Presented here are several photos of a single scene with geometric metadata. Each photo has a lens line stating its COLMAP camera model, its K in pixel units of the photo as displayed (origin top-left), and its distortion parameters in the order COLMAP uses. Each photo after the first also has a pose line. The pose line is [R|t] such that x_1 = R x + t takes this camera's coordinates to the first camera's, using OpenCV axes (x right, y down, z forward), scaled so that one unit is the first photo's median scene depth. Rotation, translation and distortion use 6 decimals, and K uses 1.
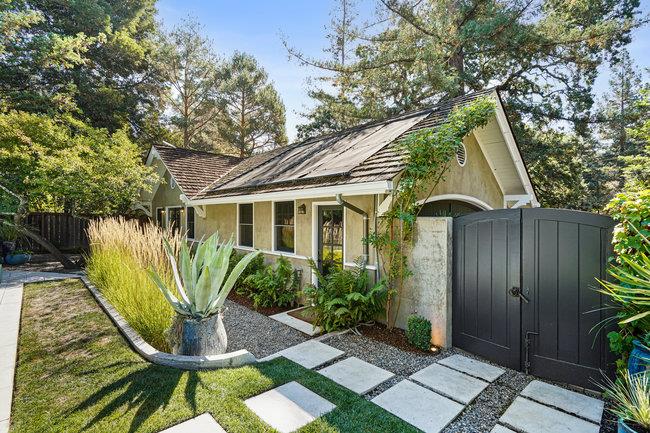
lens RADIAL K [[313.1, 0, 322.9], [0, 313.1, 218.1], [0, 0, 1]] dist [-0.000020, 0.000376]
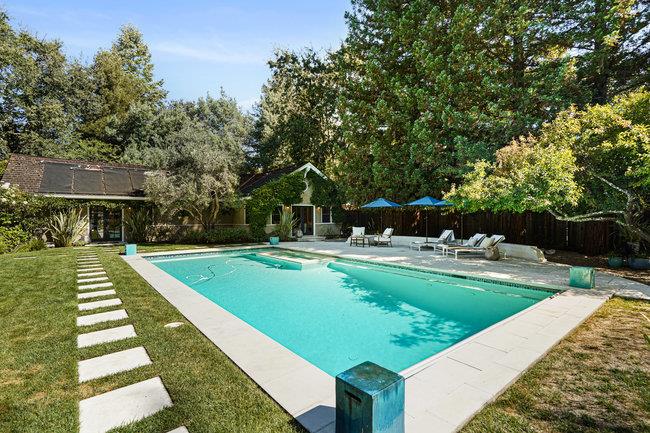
lens RADIAL K [[313.1, 0, 323.2], [0, 313.1, 212.2], [0, 0, 1]] dist [-0.000020, 0.000376]
pose [[-0.071234, -0.015319, -0.997342, -0.094989], [0.004069, 0.999869, -0.015649, -0.006067], [0.997451, -0.005173, -0.071163, 0.442239]]
